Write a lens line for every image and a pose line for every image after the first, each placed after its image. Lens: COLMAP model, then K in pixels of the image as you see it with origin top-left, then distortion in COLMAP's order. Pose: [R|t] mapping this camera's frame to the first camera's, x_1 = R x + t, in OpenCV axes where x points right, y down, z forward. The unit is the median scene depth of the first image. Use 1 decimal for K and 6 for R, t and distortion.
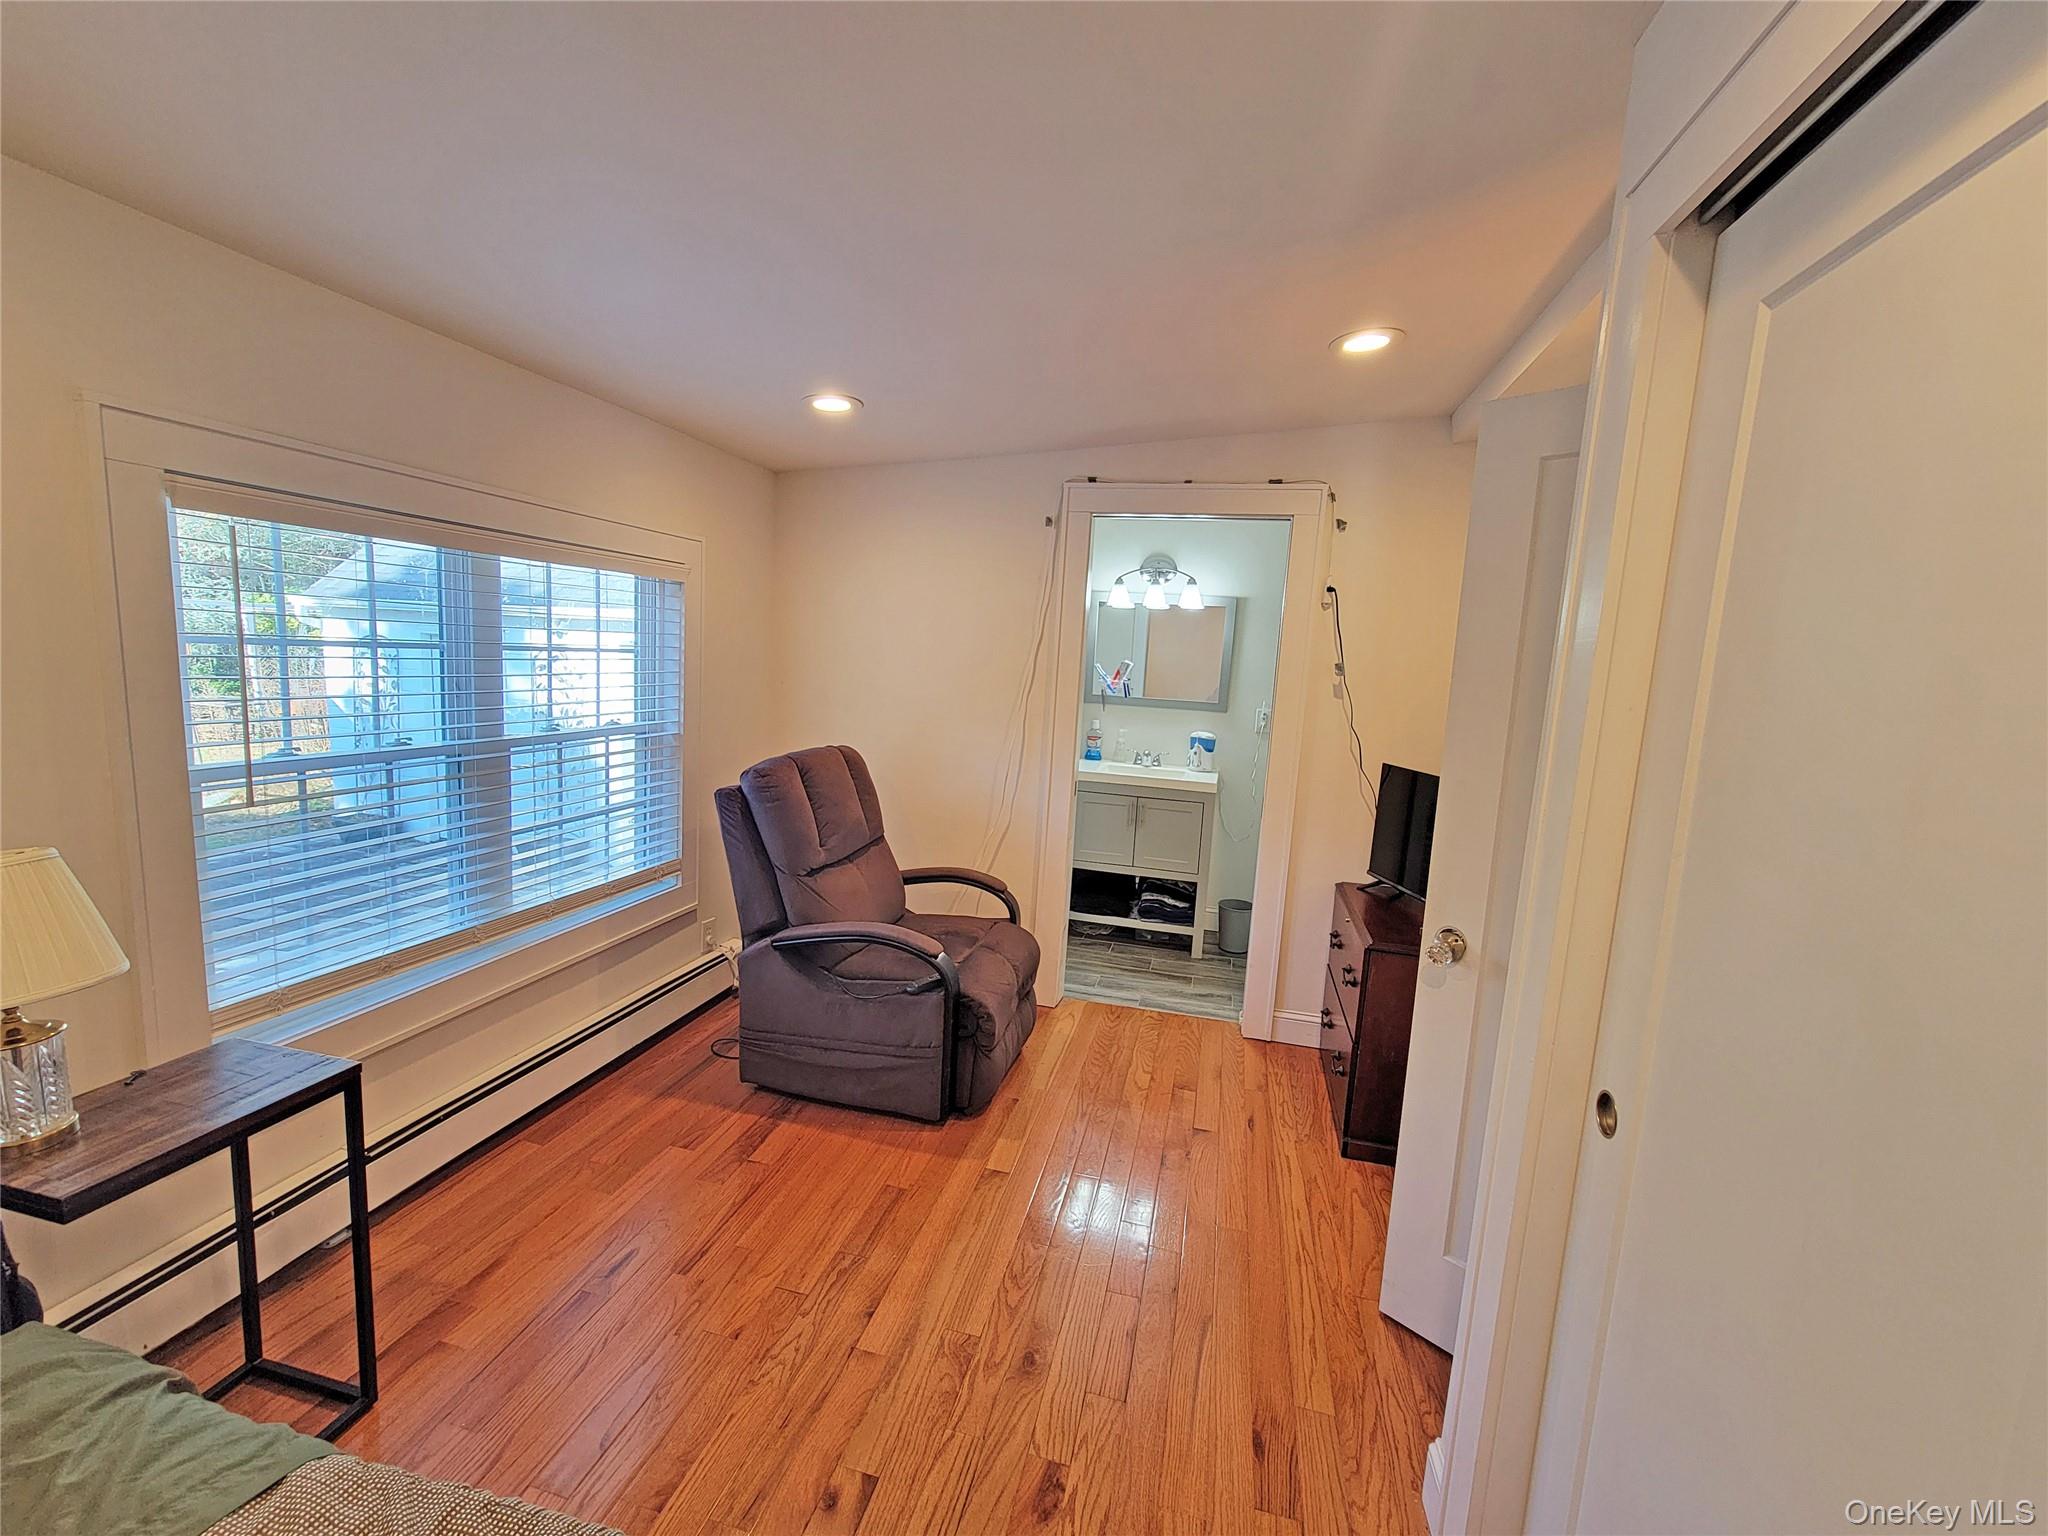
lens RADIAL K [[839.2, 0, 1018.6], [0, 839.2, 772.9], [0, 0, 1]] dist [0.000138, 0.000052]
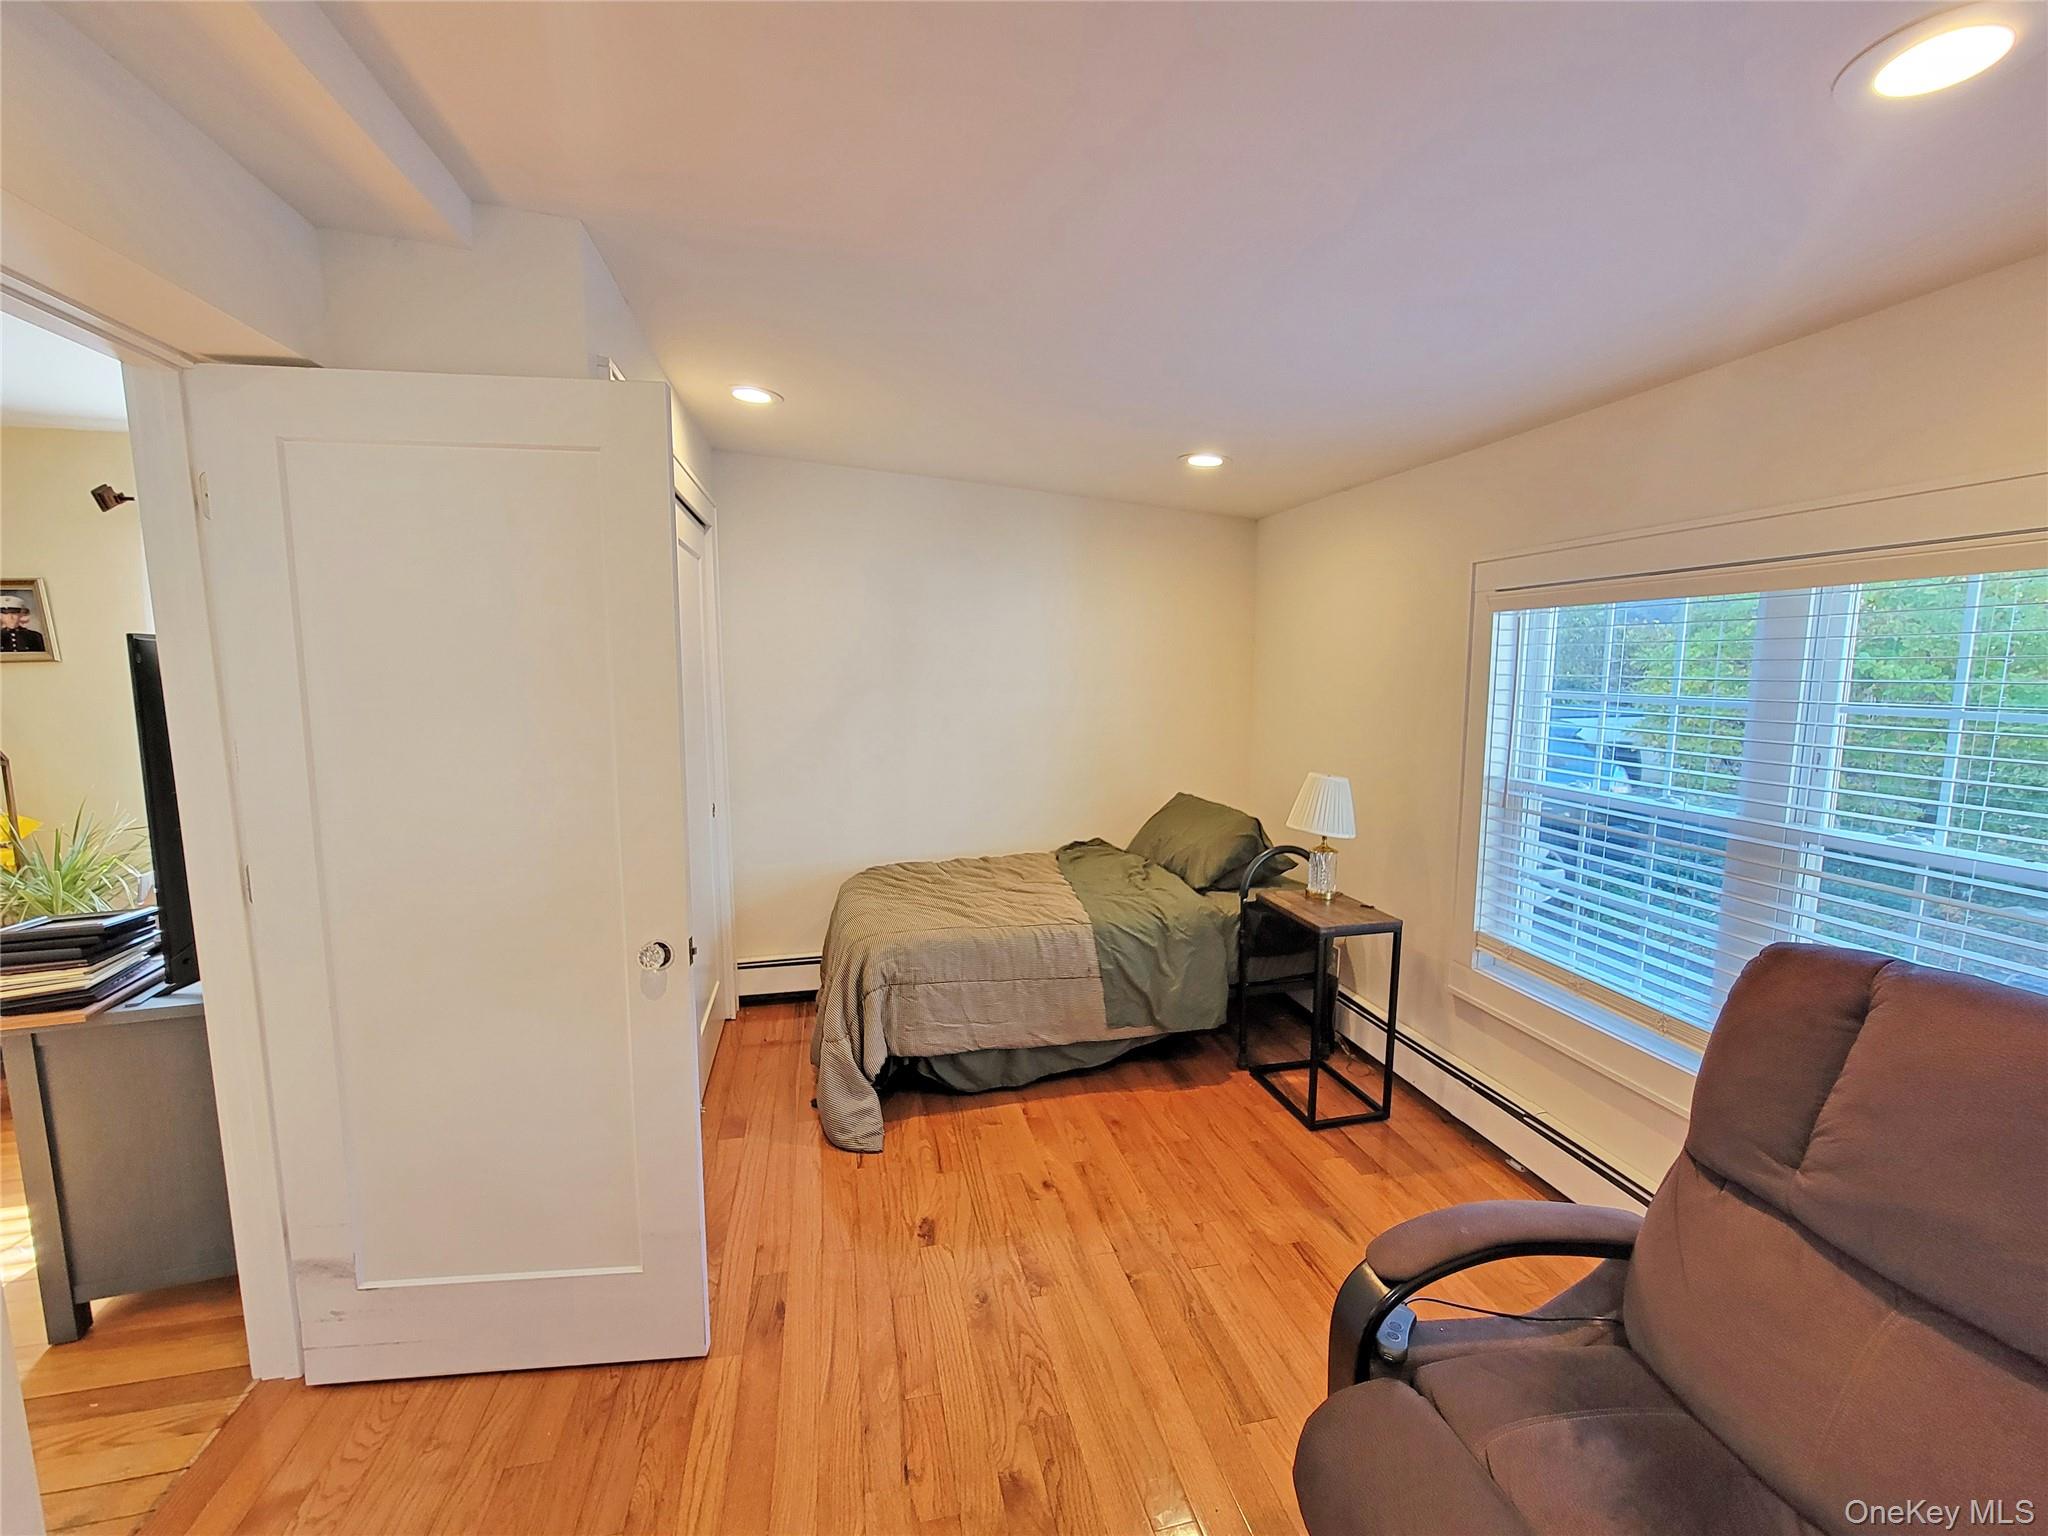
lens RADIAL K [[839.2, 0, 1015.7], [0, 839.2, 761.9], [0, 0, 1]] dist [0.000138, 0.000052]
pose [[-0.891613, -0.003892, -0.452781, 0.482039], [-0.113694, 0.969852, 0.215548, -0.244949], [0.438292, 0.243664, -0.865175, 1.809208]]
